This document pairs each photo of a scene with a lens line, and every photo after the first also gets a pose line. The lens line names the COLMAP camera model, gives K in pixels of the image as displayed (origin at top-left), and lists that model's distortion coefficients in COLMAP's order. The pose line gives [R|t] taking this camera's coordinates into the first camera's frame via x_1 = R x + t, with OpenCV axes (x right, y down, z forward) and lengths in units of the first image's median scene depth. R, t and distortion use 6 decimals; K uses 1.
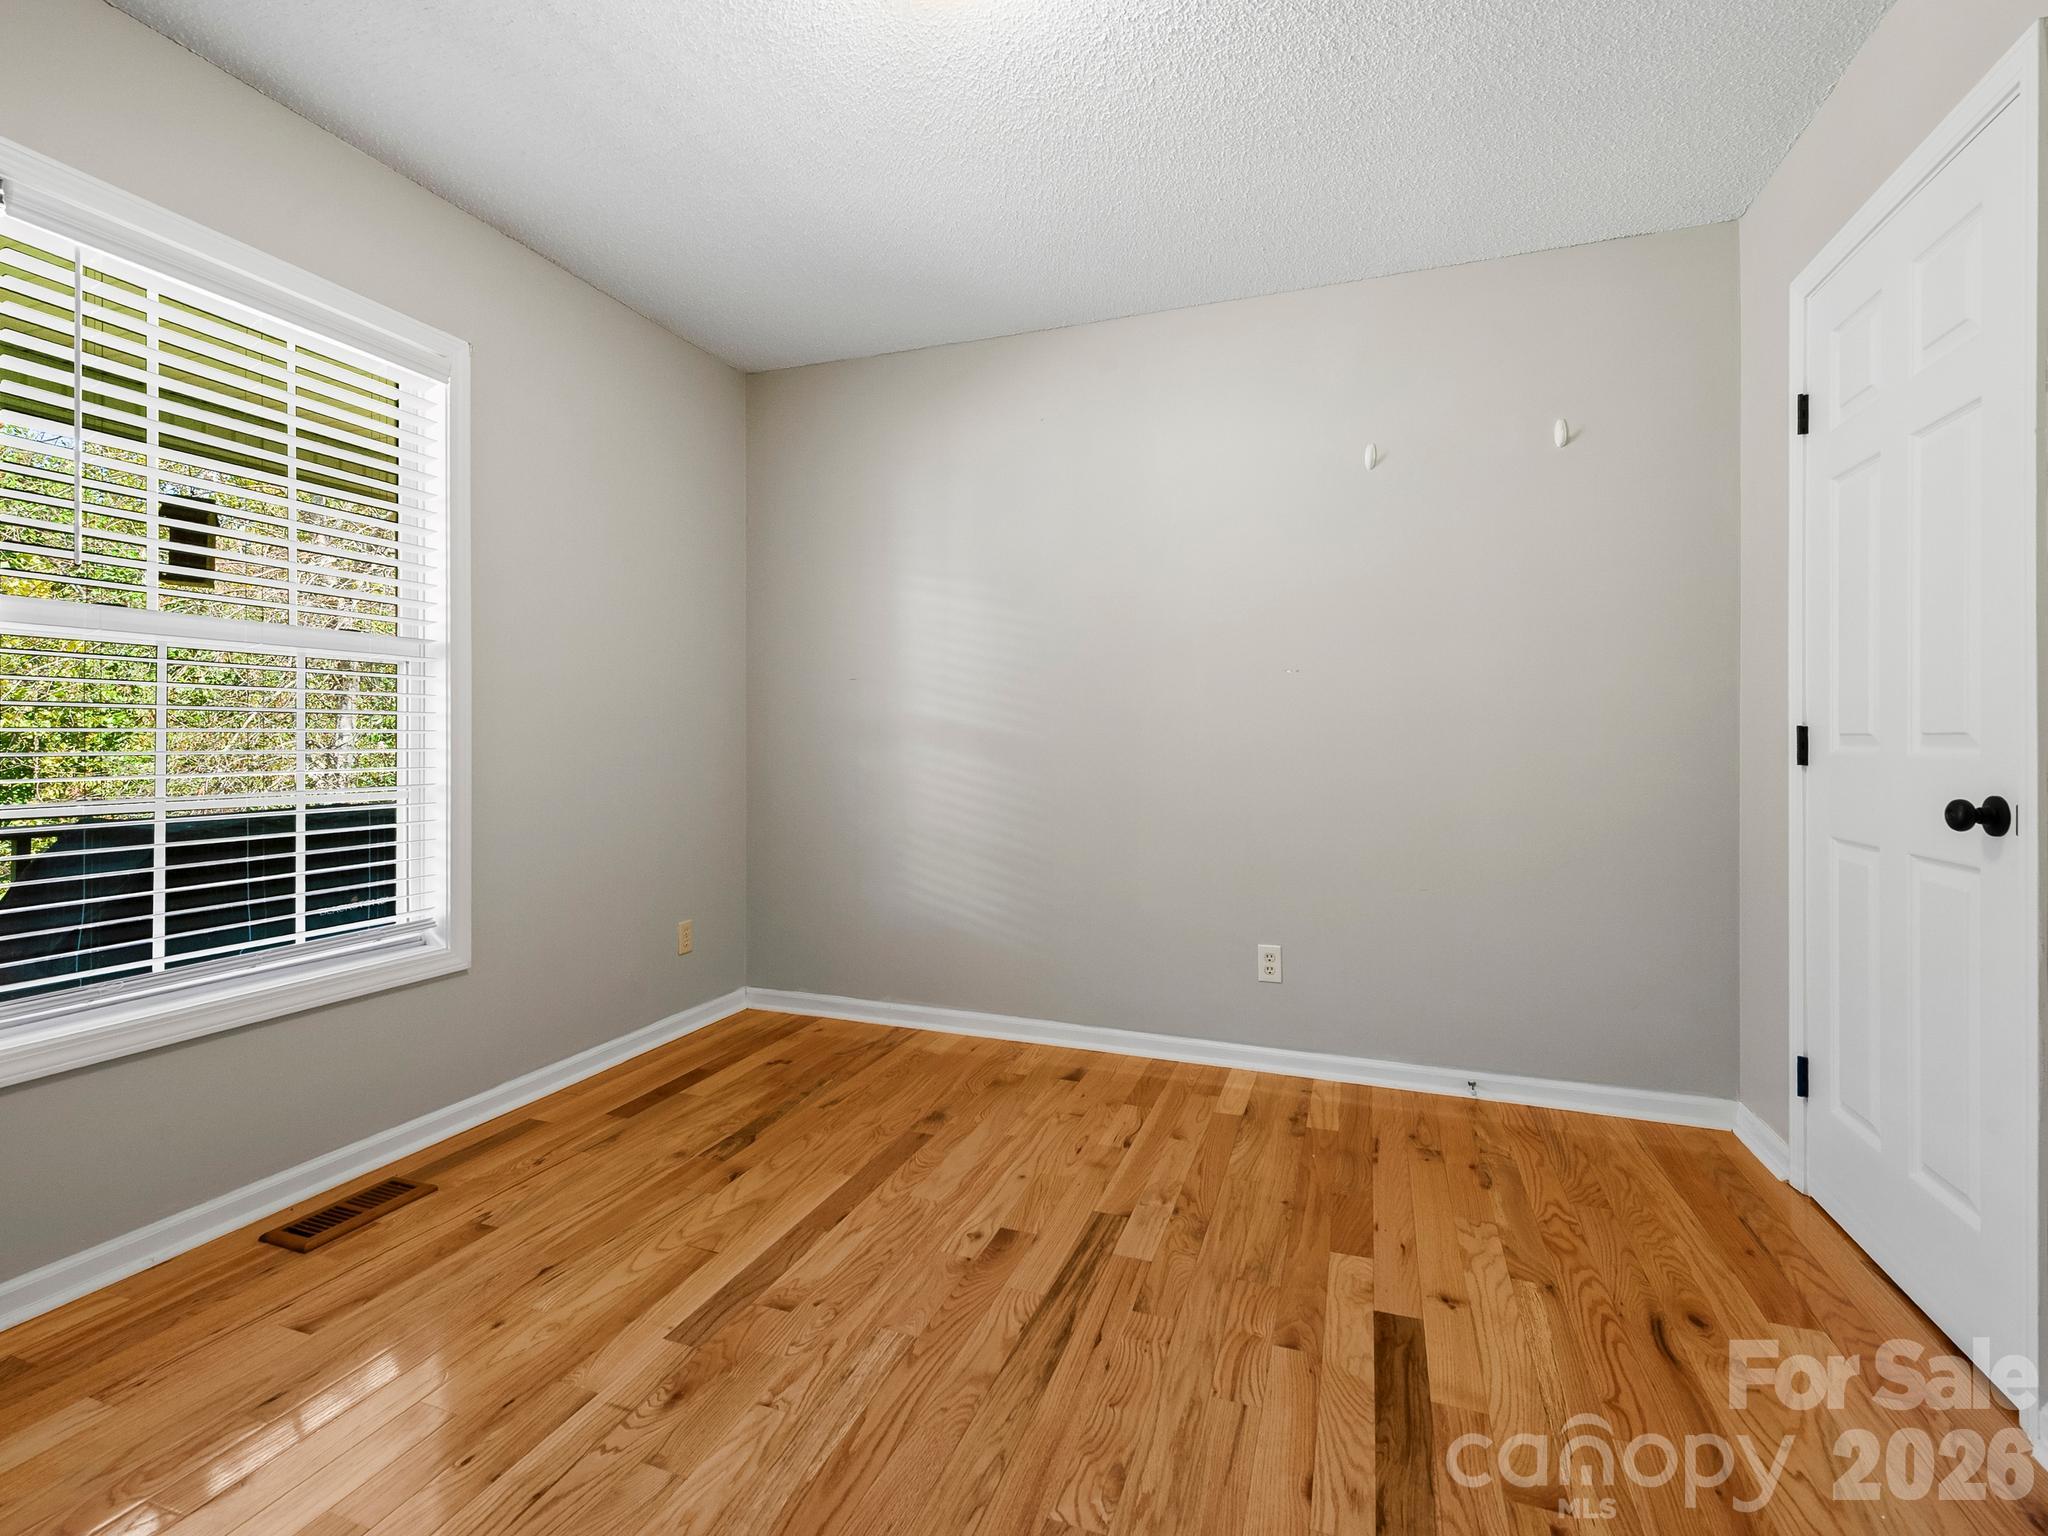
lens RADIAL K [[925.1, 0, 1033.2], [0, 925.1, 750.0], [0, 0, 1]] dist [0.015113, -0.002917]
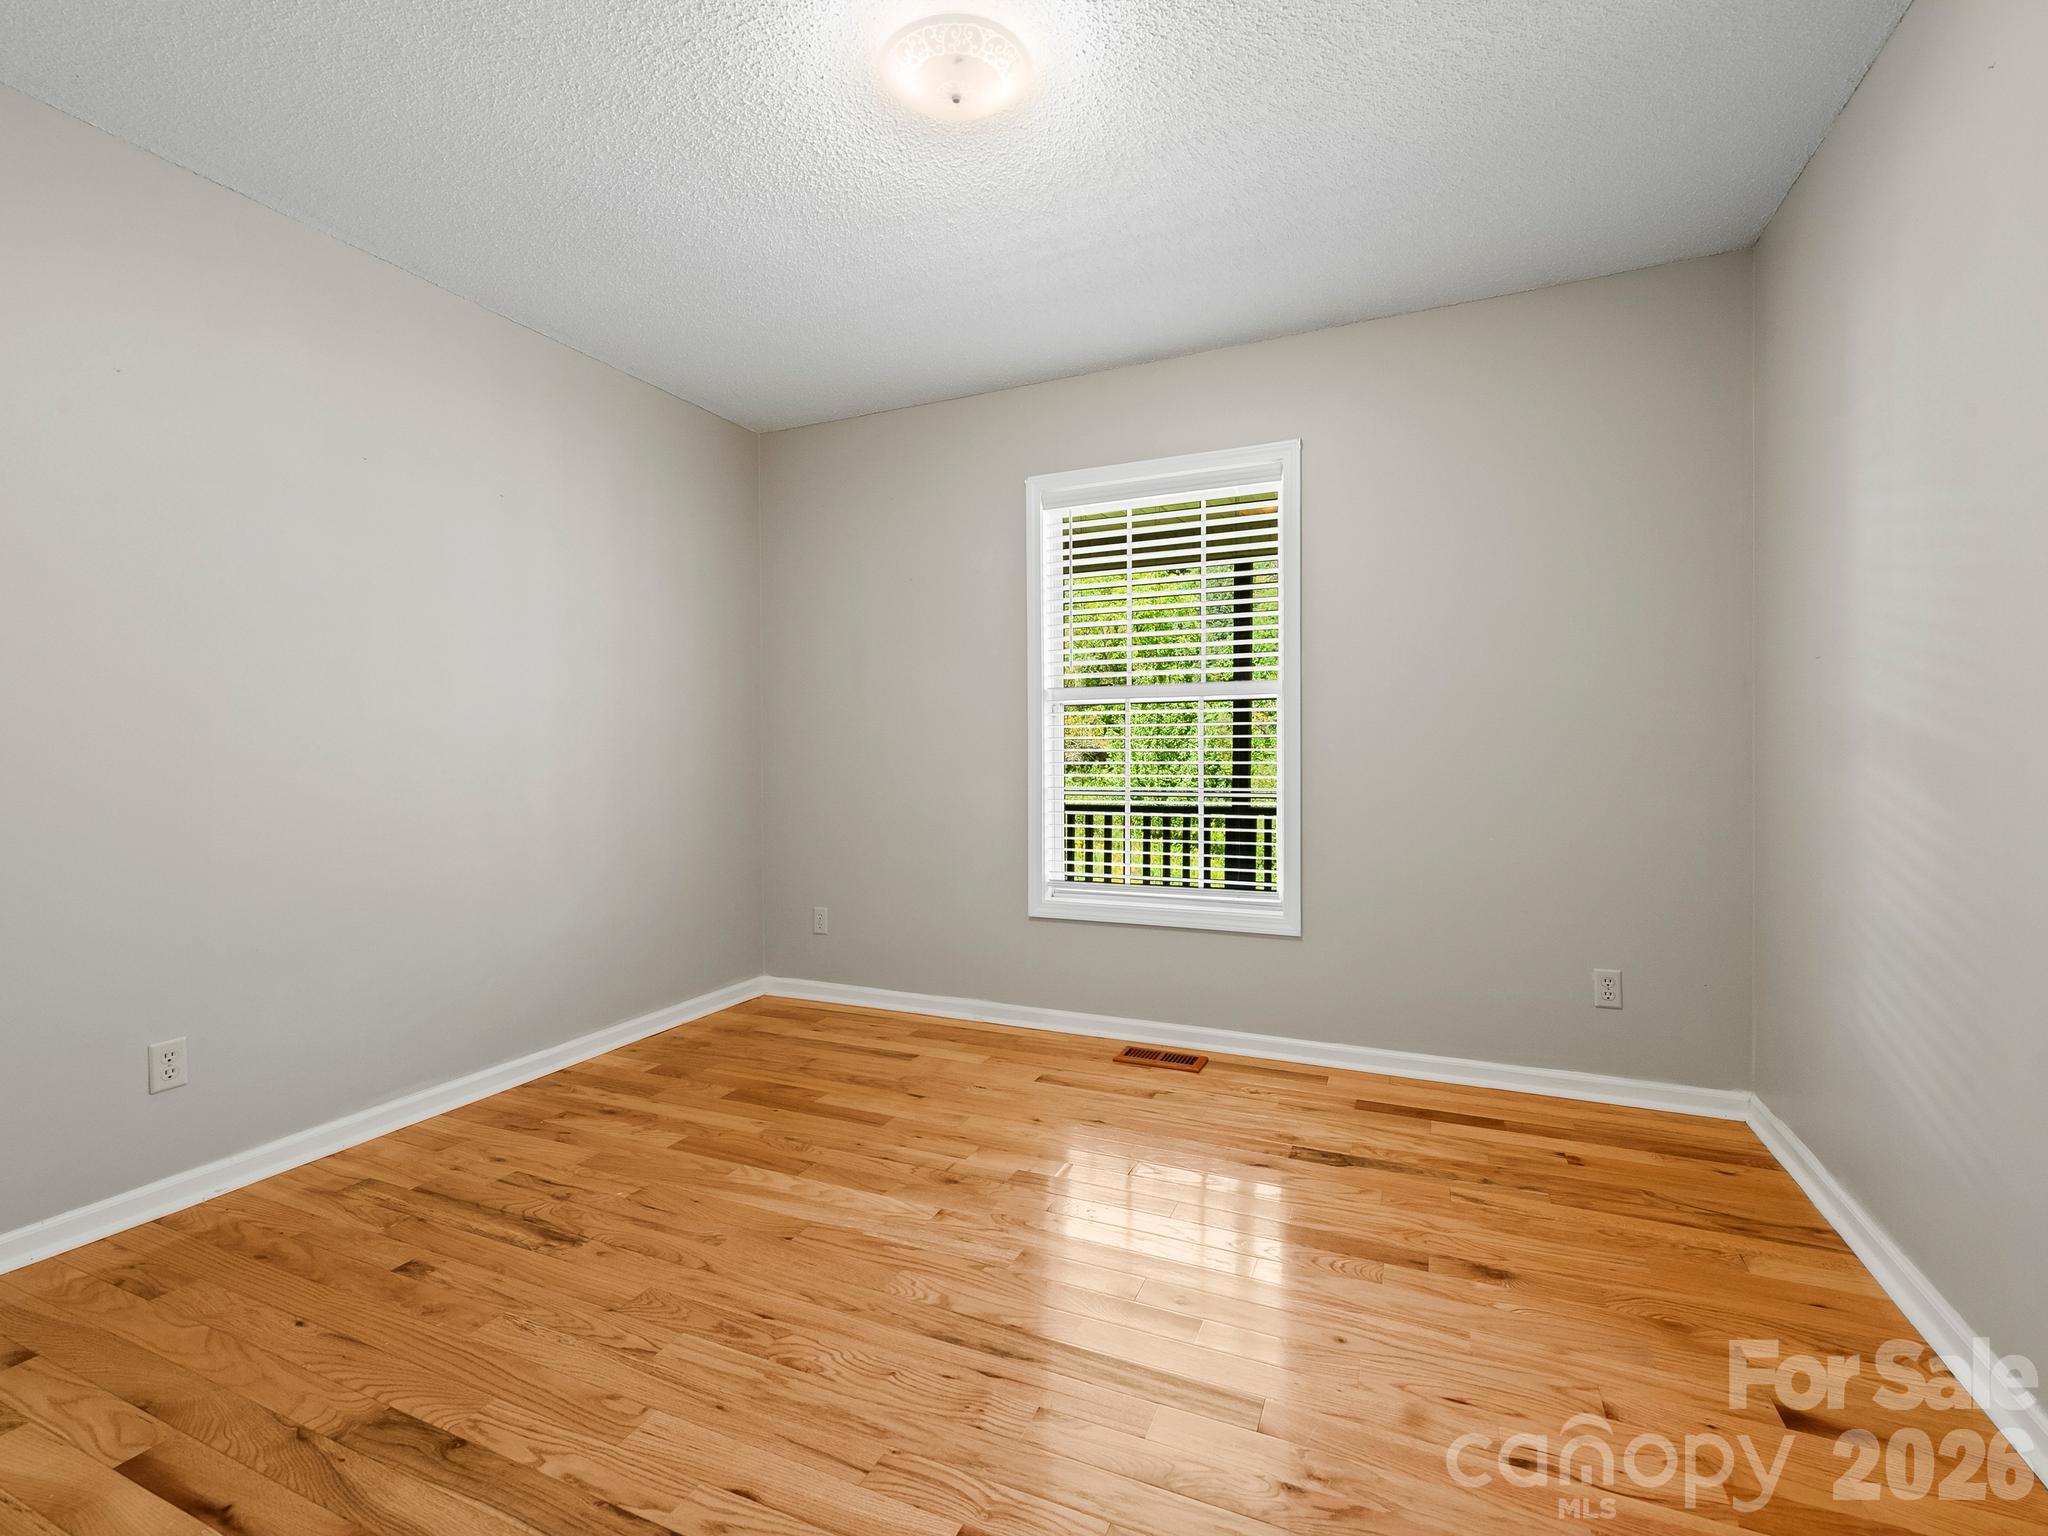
lens RADIAL K [[925.1, 0, 1033.2], [0, 925.1, 768.0], [0, 0, 1]] dist [0.015113, -0.002917]
pose [[-0.051438, 0.013997, -0.998578, 0.665458], [-0.007677, 0.999867, 0.014410, -0.008679], [0.998647, 0.008407, -0.051324, 0.704852]]
